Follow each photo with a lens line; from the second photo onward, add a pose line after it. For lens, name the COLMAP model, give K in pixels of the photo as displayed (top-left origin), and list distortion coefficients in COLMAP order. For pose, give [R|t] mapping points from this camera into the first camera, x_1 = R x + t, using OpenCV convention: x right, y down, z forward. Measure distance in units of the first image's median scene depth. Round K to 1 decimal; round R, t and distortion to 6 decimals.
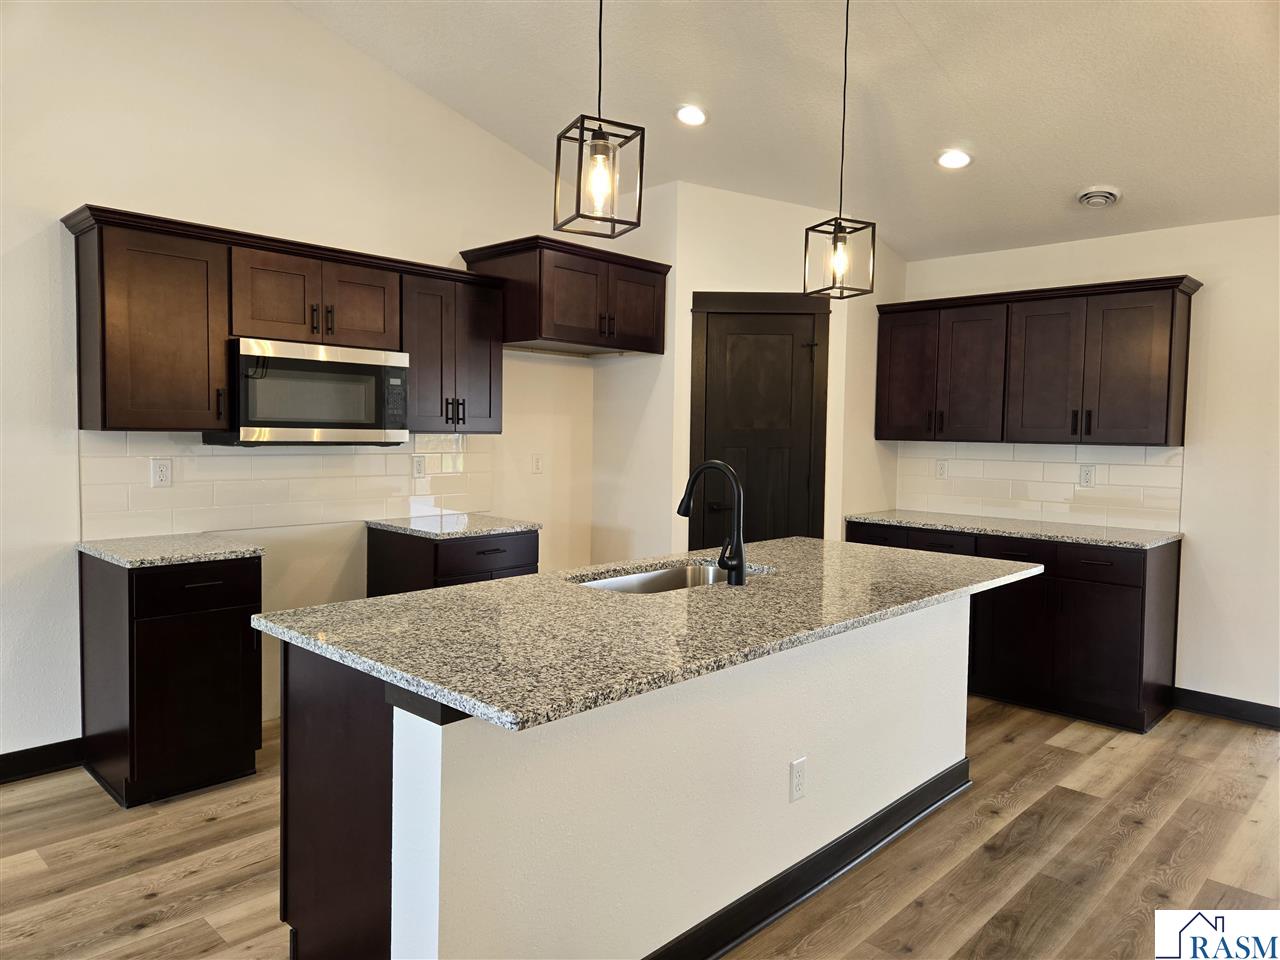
lens RADIAL K [[852.1, 0, 632.8], [0, 852.1, 474.0], [0, 0, 1]] dist [0.068742, -0.063497]
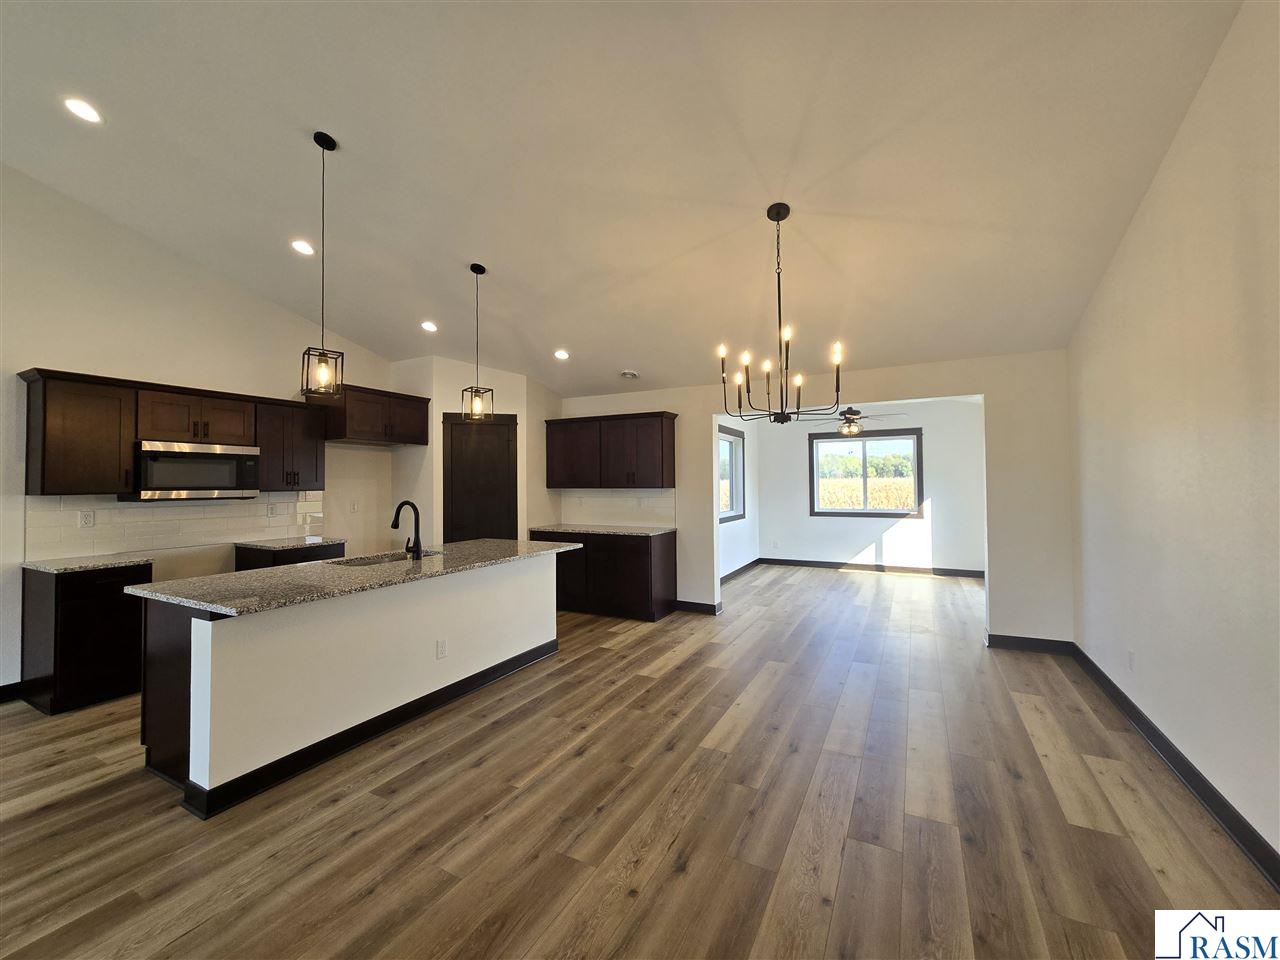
lens RADIAL K [[521.5, 0, 630.4], [0, 521.5, 472.6], [0, 0, 1]] dist [0.001374, 0.000411]
pose [[0.962840, -0.017950, 0.269475, 0.199502], [0.037385, 0.997041, -0.067162, 0.015465], [-0.267472, 0.074741, 0.960663, -0.267018]]
